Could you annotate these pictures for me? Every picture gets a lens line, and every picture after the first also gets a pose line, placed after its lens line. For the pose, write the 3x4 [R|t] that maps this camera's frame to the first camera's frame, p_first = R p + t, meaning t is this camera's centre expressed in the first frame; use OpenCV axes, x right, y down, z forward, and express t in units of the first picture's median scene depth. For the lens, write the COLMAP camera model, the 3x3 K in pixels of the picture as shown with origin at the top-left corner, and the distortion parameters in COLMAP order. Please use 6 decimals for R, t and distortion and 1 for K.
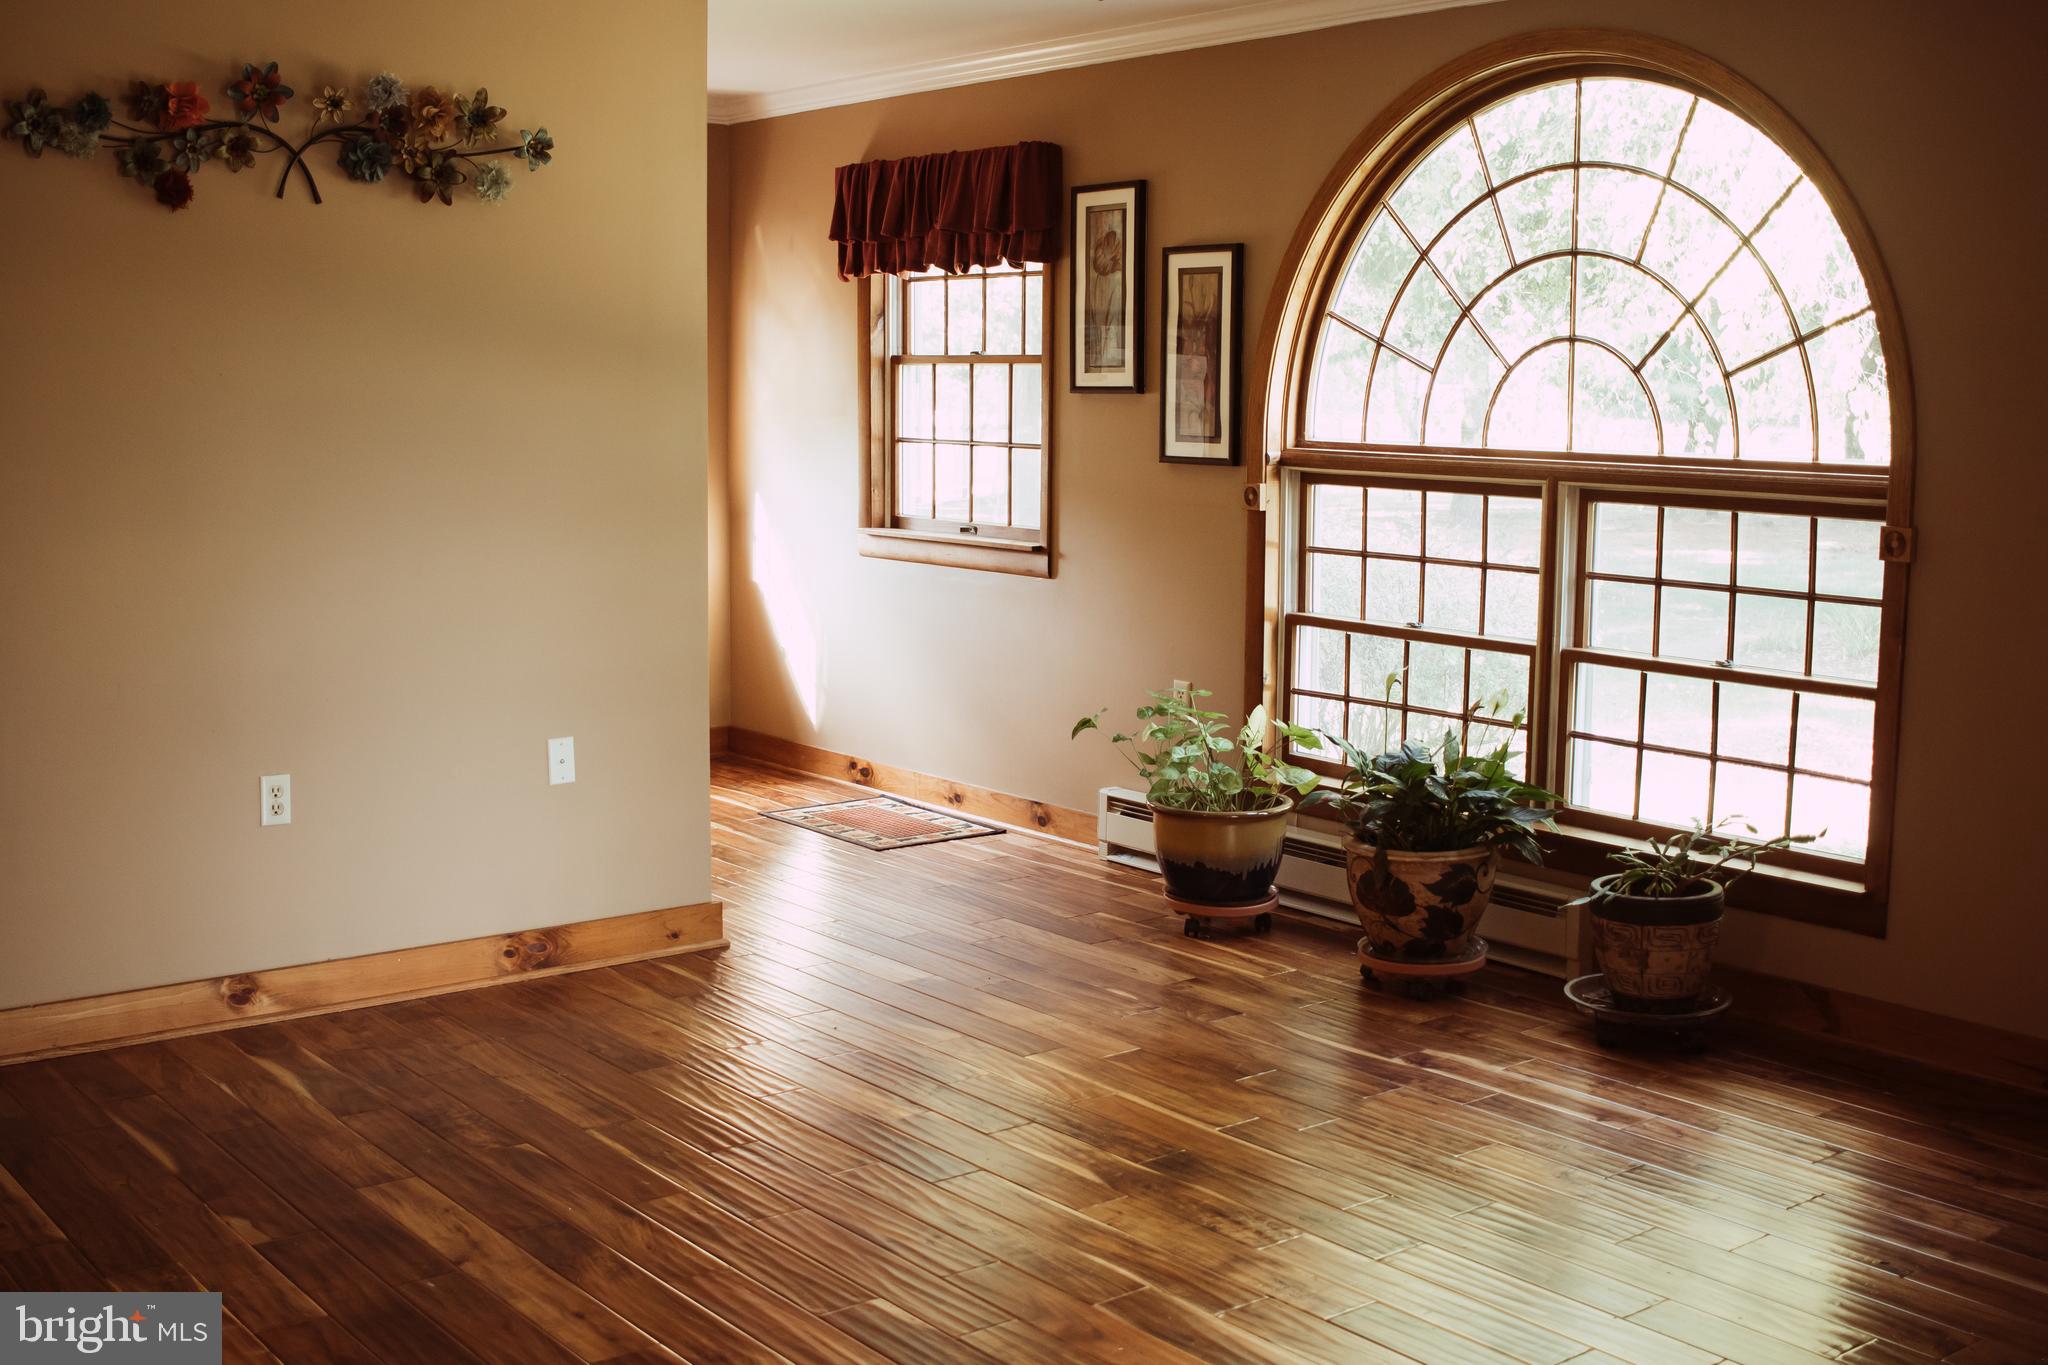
lens RADIAL K [[2308.5, 0, 1024.0], [0, 2308.5, 682.5], [0, 0, 1]] dist [-0.124112, 0.110718]
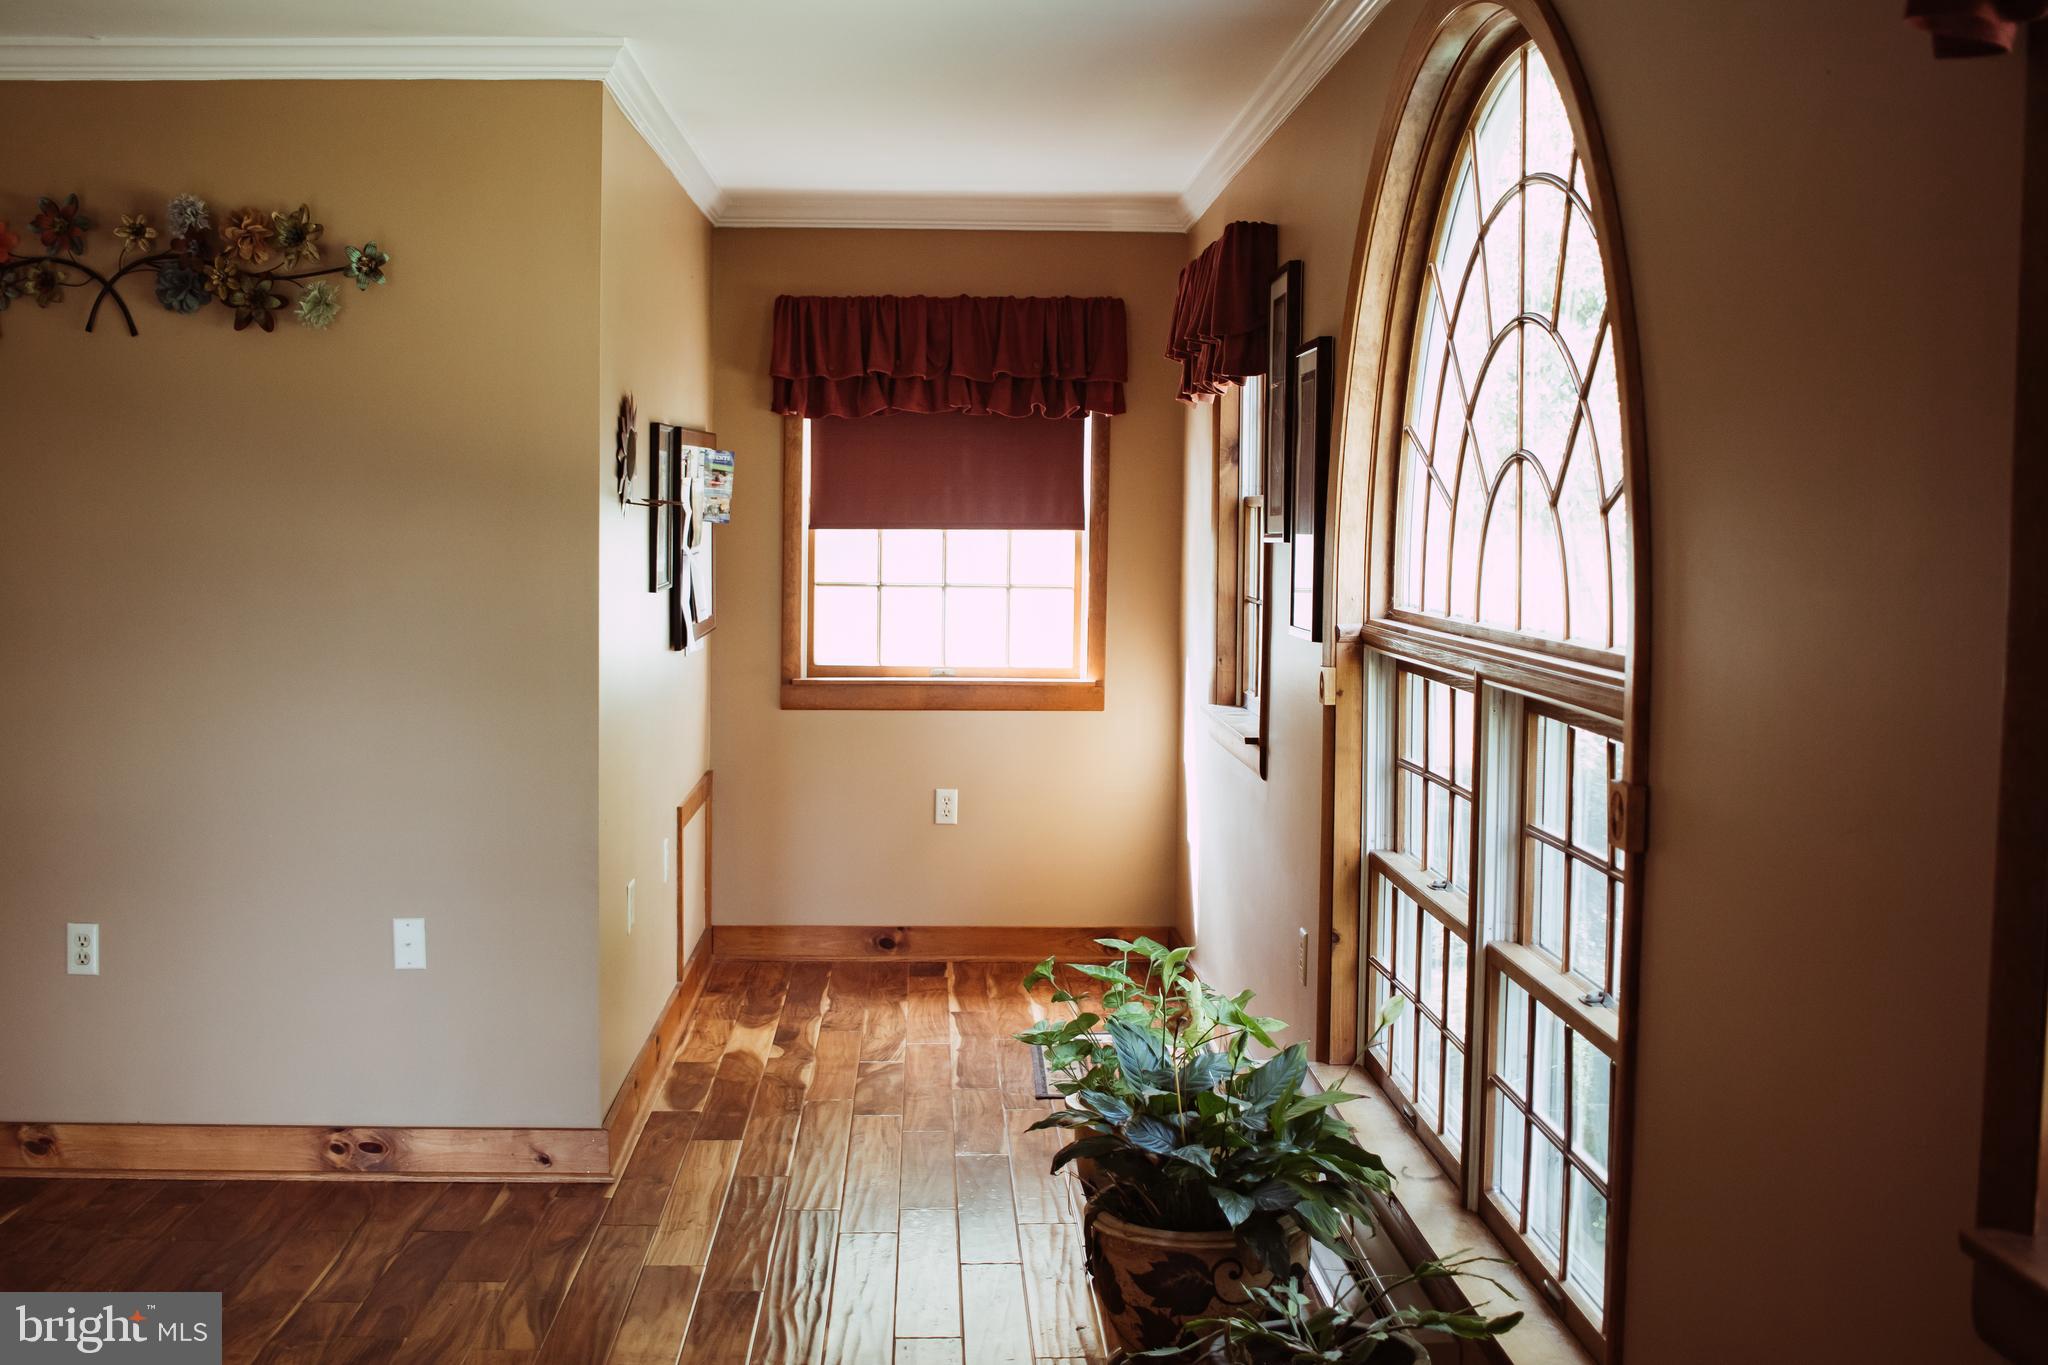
lens RADIAL K [[2308.5, 0, 1024.0], [0, 2308.5, 682.5], [0, 0, 1]] dist [-0.124112, 0.110718]
pose [[0.804290, 0.043542, -0.592640, 0.510028], [-0.081507, 0.995969, -0.037440, -0.052927], [0.588621, 0.078417, 0.804597, 0.412689]]
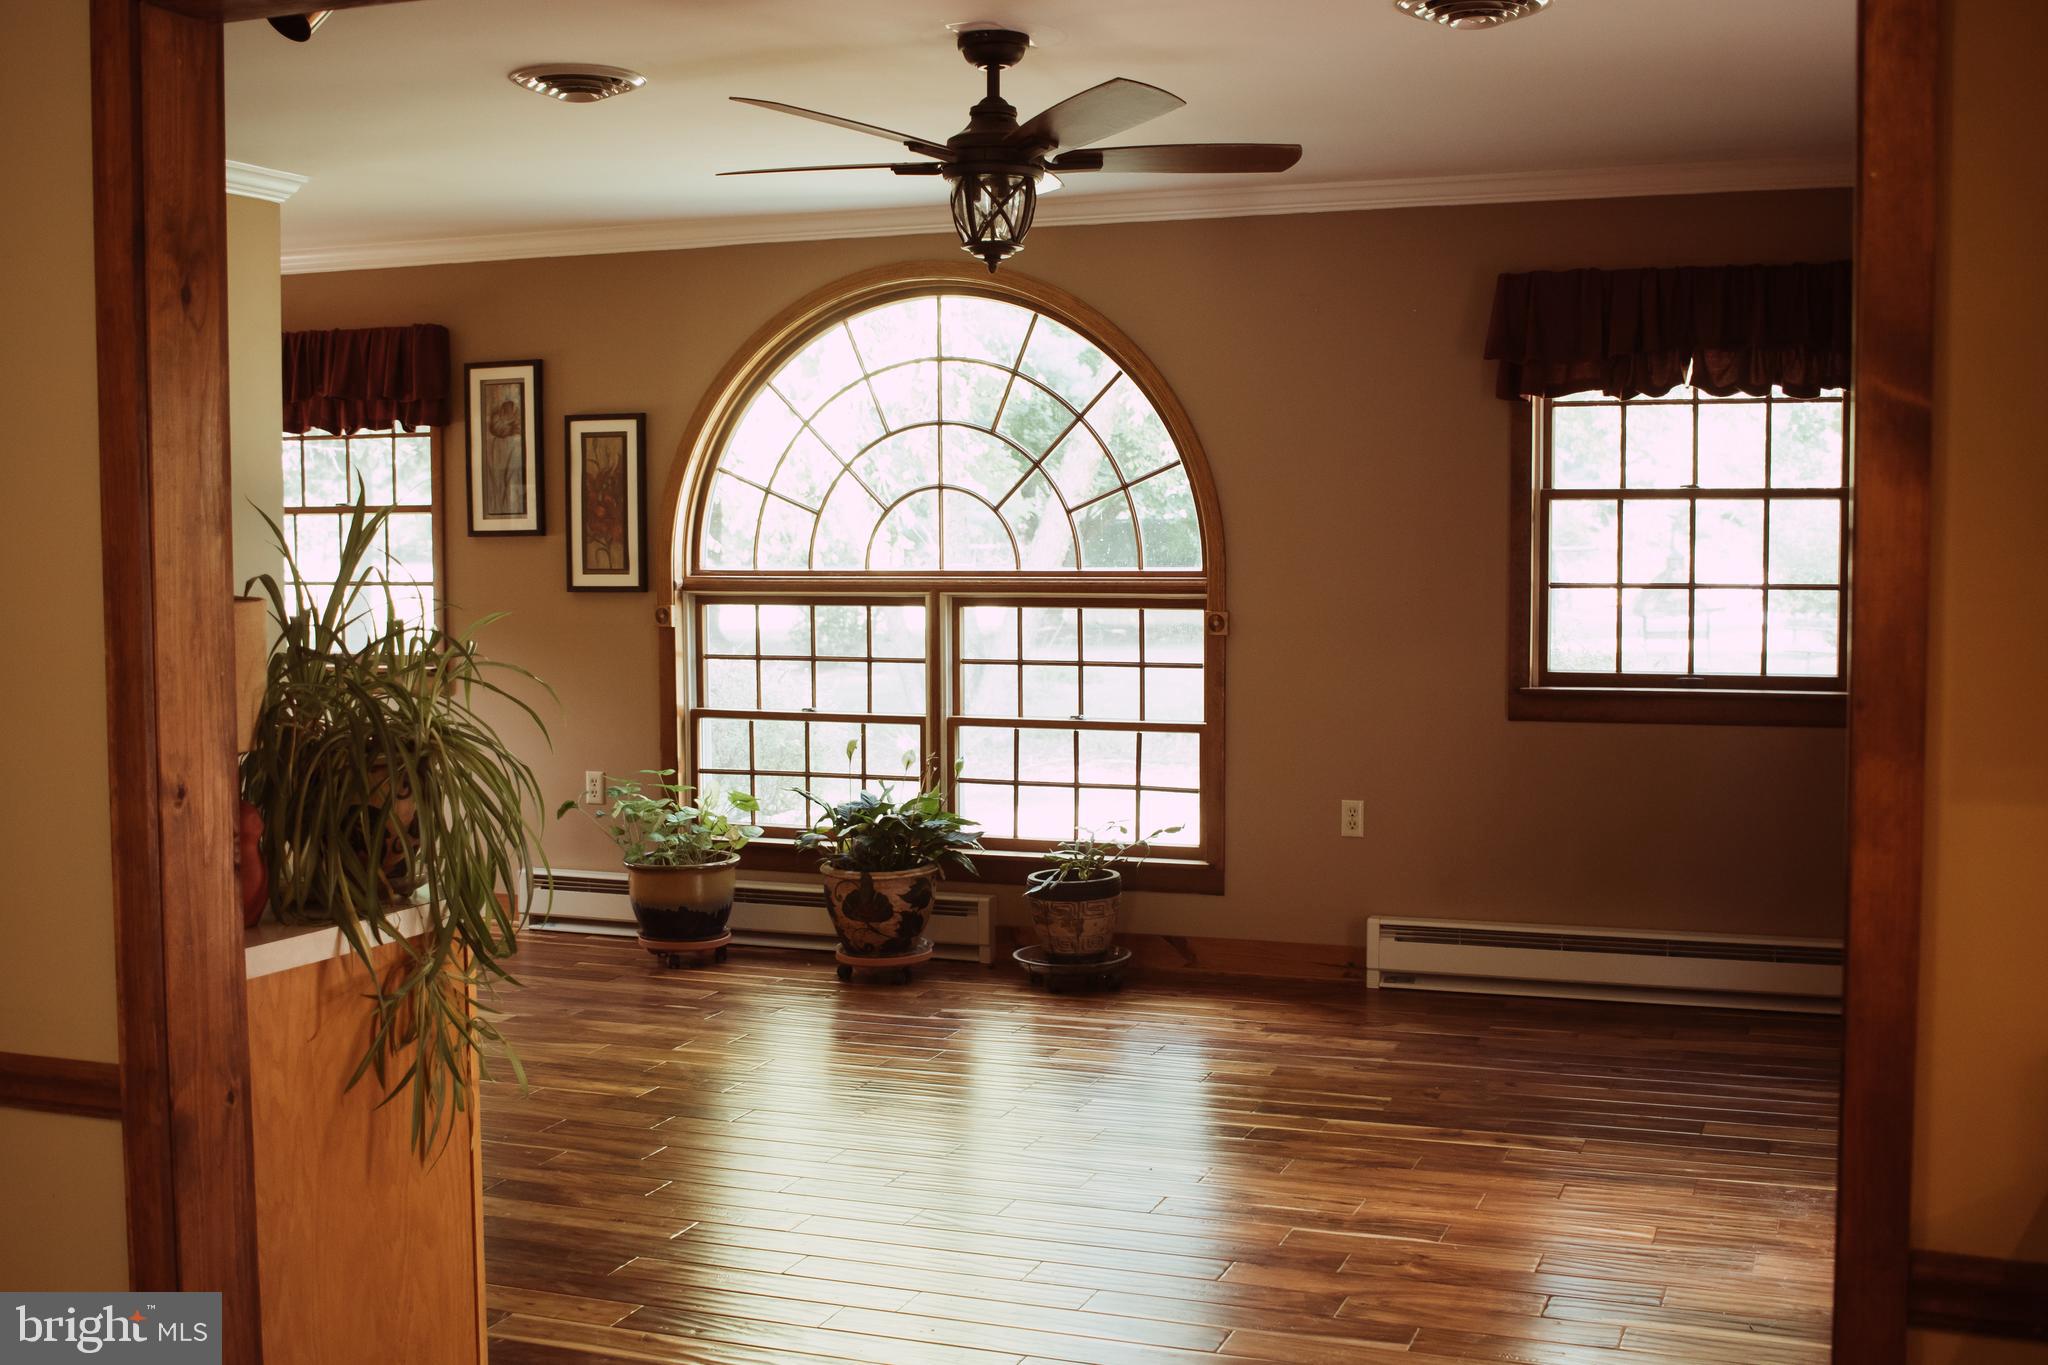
lens RADIAL K [[2370.2, 0, 1024.0], [0, 2370.2, 682.5], [0, 0, 1]] dist [-0.114725, 0.045310]
pose [[0.858109, -0.049717, 0.511055, -0.437761], [0.080750, 0.995983, -0.038694, 0.022680], [-0.507078, 0.074472, 0.858677, -0.214903]]
